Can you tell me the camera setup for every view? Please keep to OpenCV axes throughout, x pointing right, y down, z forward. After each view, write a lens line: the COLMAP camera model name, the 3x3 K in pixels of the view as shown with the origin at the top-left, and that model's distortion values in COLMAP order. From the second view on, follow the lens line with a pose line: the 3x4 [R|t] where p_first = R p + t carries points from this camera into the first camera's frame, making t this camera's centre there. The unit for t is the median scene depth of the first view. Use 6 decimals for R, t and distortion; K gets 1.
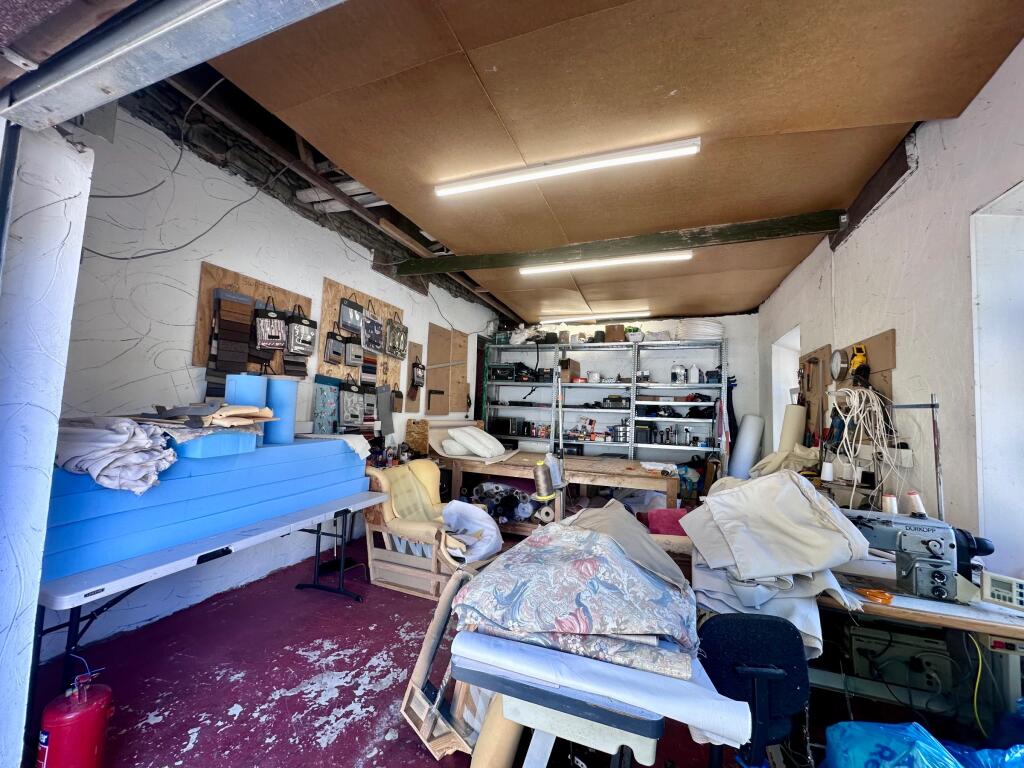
lens RADIAL K [[408.3, 0, 512.0], [0, 408.3, 384.0], [0, 0, 1]] dist [-0.007455, 0.002221]
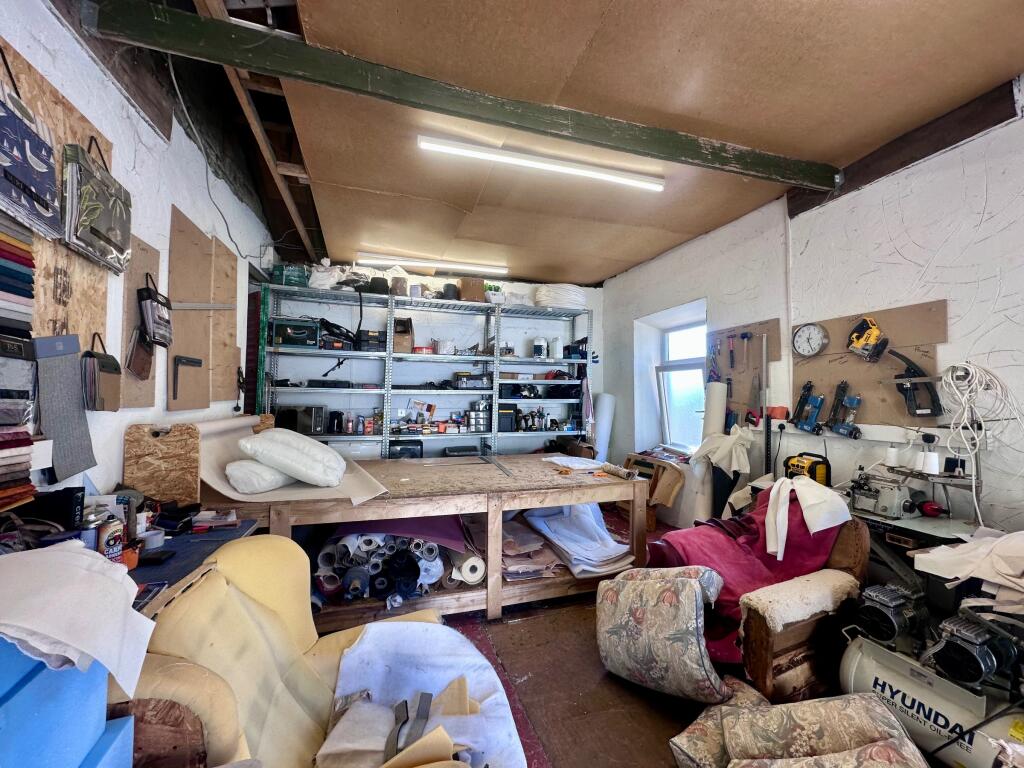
lens RADIAL K [[408.0, 0, 510.0], [0, 408.0, 384.0], [0, 0, 1]] dist [-0.004641, -0.000111]
pose [[0.785929, -0.010091, 0.618234, -0.210096], [-0.022943, 0.998702, 0.045468, 0.018576], [-0.617891, -0.049918, 0.784678, 0.457827]]
